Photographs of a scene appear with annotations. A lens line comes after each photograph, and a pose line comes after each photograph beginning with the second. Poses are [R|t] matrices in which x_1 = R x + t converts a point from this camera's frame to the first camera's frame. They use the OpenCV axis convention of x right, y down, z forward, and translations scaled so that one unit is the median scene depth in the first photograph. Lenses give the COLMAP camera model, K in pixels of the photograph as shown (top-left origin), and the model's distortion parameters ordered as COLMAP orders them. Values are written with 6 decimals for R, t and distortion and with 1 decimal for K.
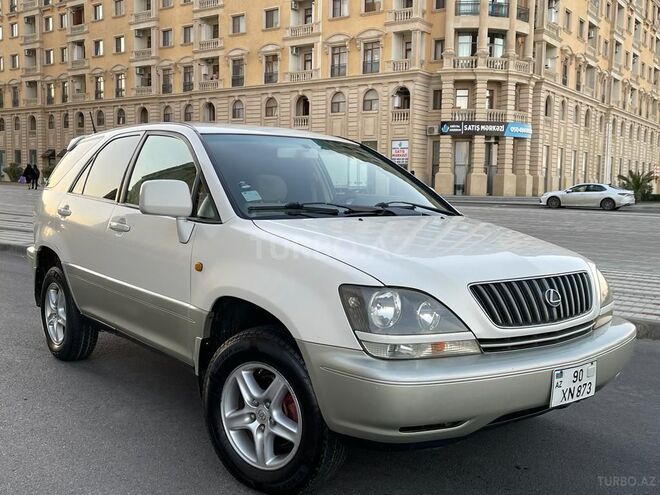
lens RADIAL K [[693.4, 0, 332.6], [0, 693.4, 248.6], [0, 0, 1]] dist [0.043000, 0.000000]
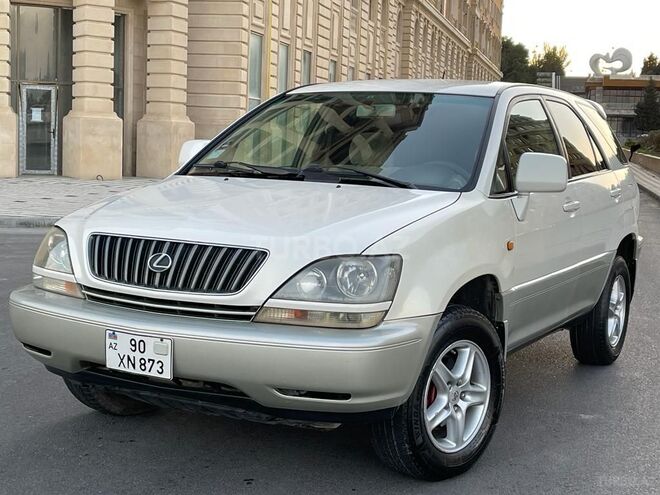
lens RADIAL K [[1044.5, 0, 315.4], [0, 1044.5, 263.1], [0, 0, 1]] dist [0.142978, 0.000000]
pose [[0.357065, 0.094956, -0.929241, 0.122667], [-0.110381, 0.992138, 0.058969, -0.002416], [0.927535, 0.081514, 0.364739, 0.050317]]
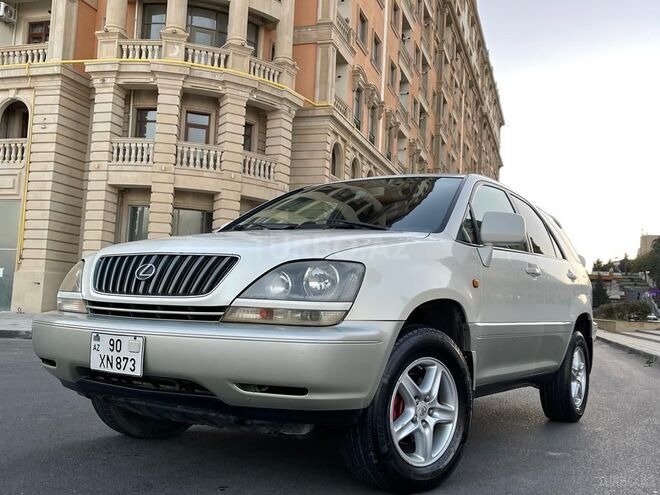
lens RADIAL K [[693.4, 0, 334.7], [0, 693.4, 239.3], [0, 0, 1]] dist [0.043000, 0.000000]
pose [[0.297549, -0.109676, -0.948386, 0.099610], [-0.125294, 0.980302, -0.152677, 0.010537], [0.946449, 0.164256, 0.277946, 0.071205]]
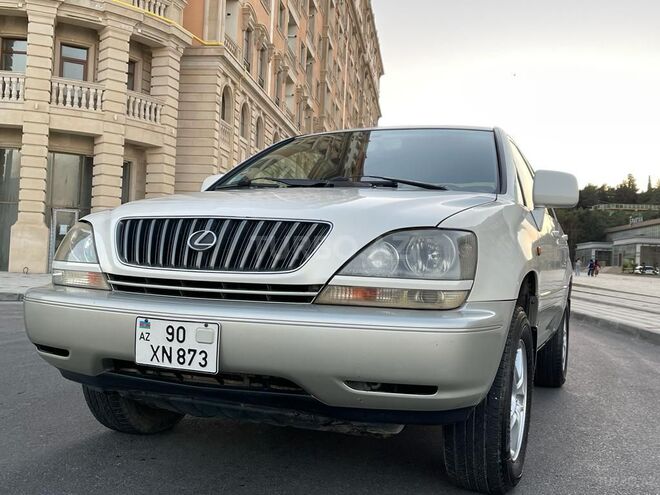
lens RADIAL K [[693.4, 0, 331.1], [0, 693.4, 249.5], [0, 0, 1]] dist [0.043000, 0.000000]
pose [[0.458971, -0.024616, -0.888110, 0.080236], [-0.112992, 0.989882, -0.085831, 0.009733], [0.881237, 0.139743, 0.451546, 0.056521]]
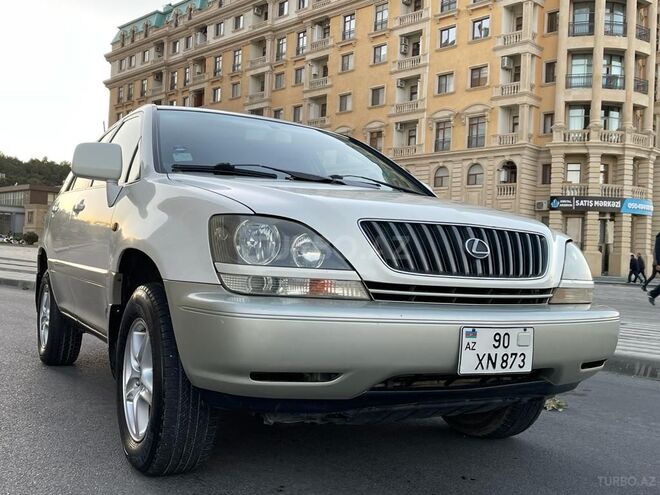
lens RADIAL K [[693.4, 0, 325.1], [0, 693.4, 262.2], [0, 0, 1]] dist [0.043000, 0.000000]
pose [[0.984492, 0.023581, -0.173837, 0.020619], [-0.040561, 0.994671, -0.094781, 0.012644], [0.170676, 0.100363, 0.980203, 0.011741]]
